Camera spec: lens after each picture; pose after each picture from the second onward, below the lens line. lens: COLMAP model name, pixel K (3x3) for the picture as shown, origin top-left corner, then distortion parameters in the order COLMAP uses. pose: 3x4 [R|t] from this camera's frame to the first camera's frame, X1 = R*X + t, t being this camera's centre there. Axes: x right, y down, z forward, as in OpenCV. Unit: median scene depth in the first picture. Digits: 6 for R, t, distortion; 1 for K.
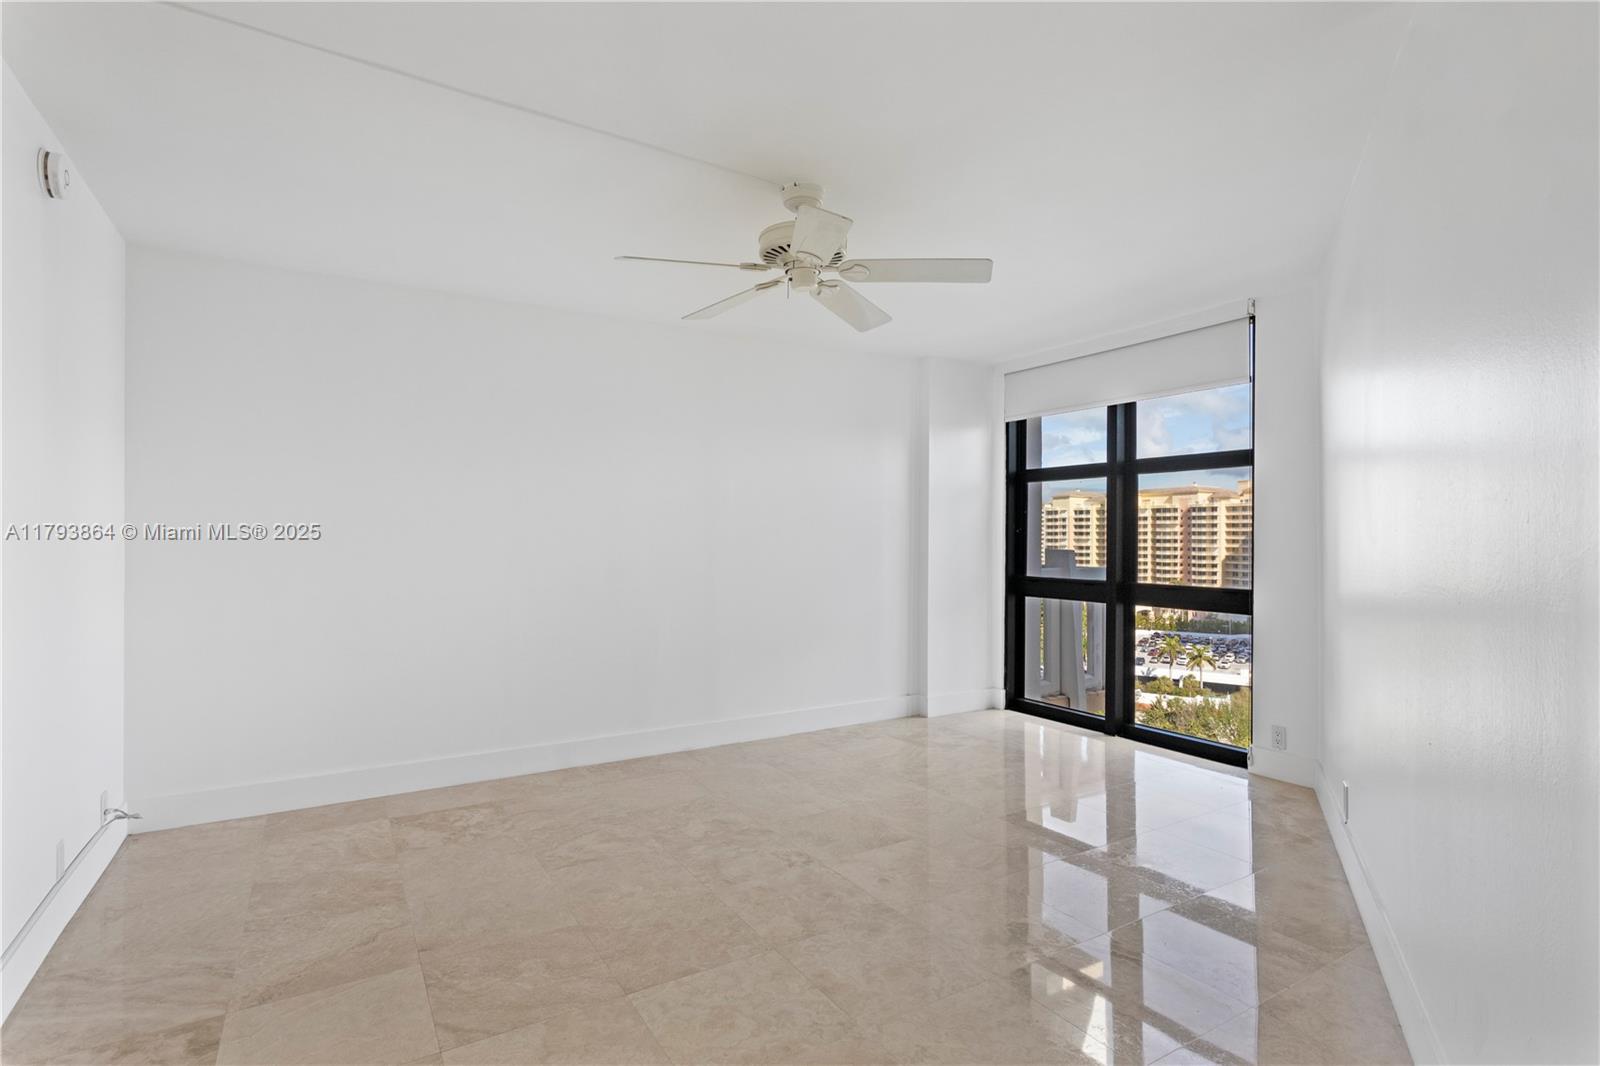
lens RADIAL K [[808.4, 0, 808.4], [0, 808.4, 543.6], [0, 0, 1]] dist [-0.014044, 0.009714]
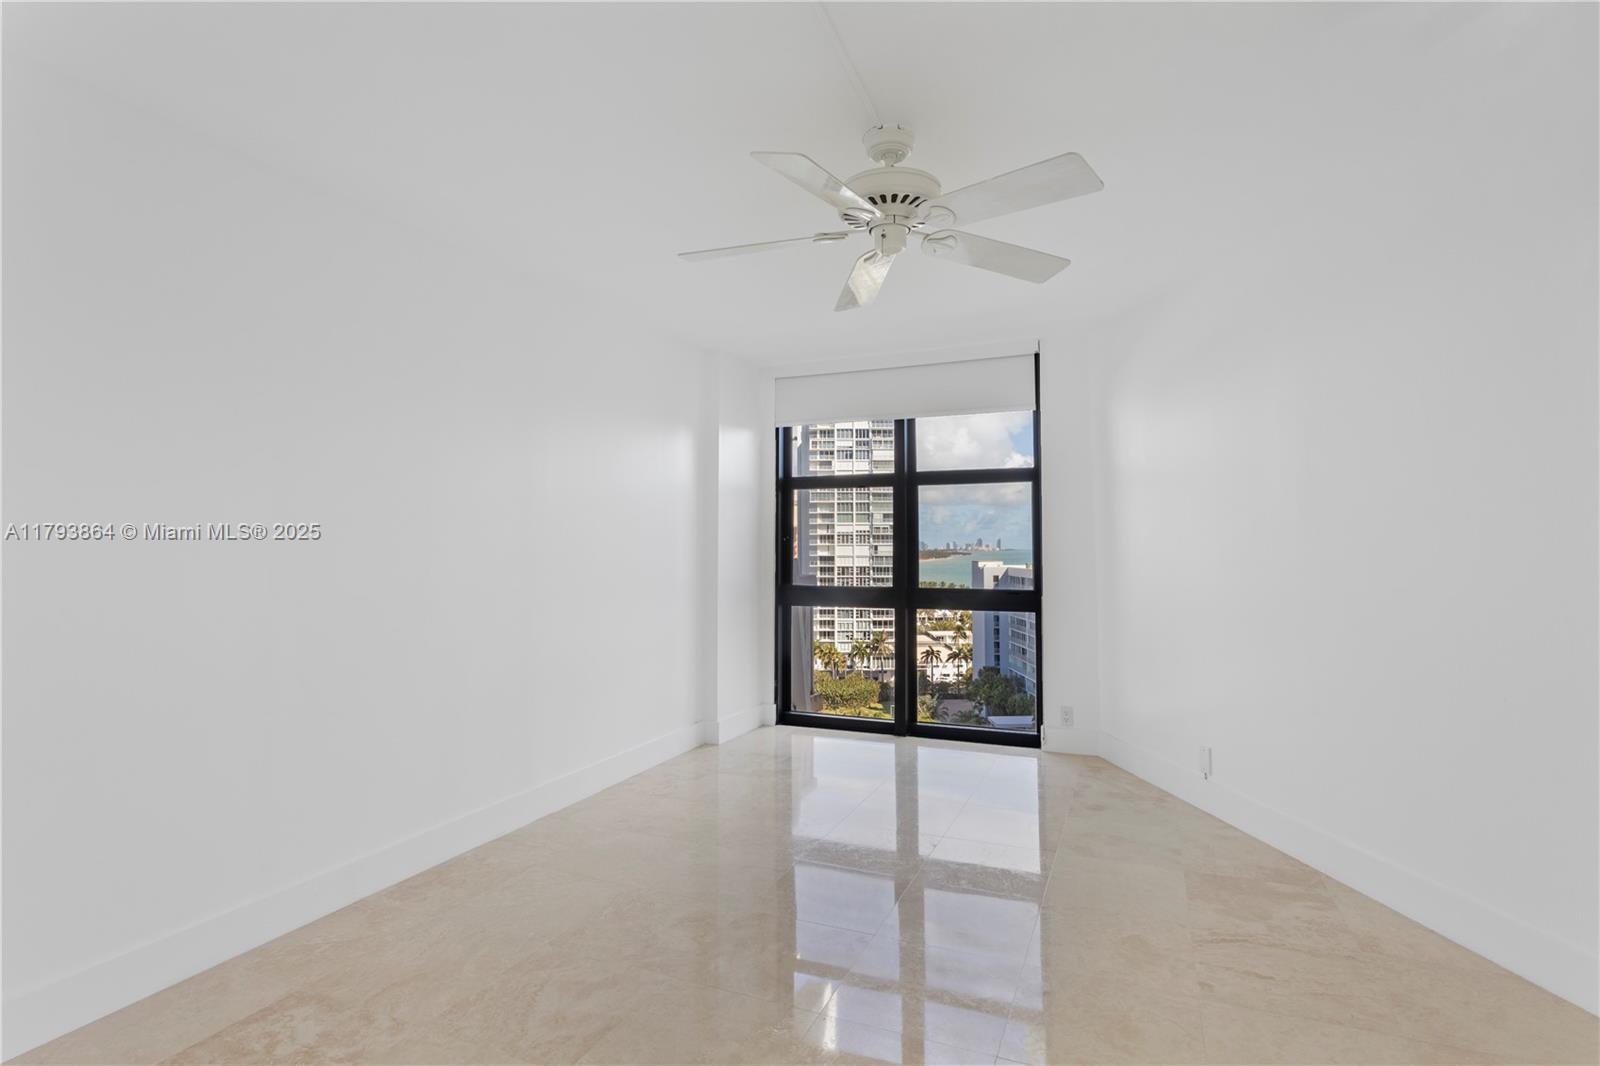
lens RADIAL K [[808.4, 0, 808.0], [0, 808.4, 519.7], [0, 0, 1]] dist [-0.014044, 0.009714]
pose [[0.811415, 0.016700, 0.584232, -0.331281], [0.008686, 0.999137, -0.040623, 0.001006], [-0.584406, 0.038037, 0.810570, 0.219407]]
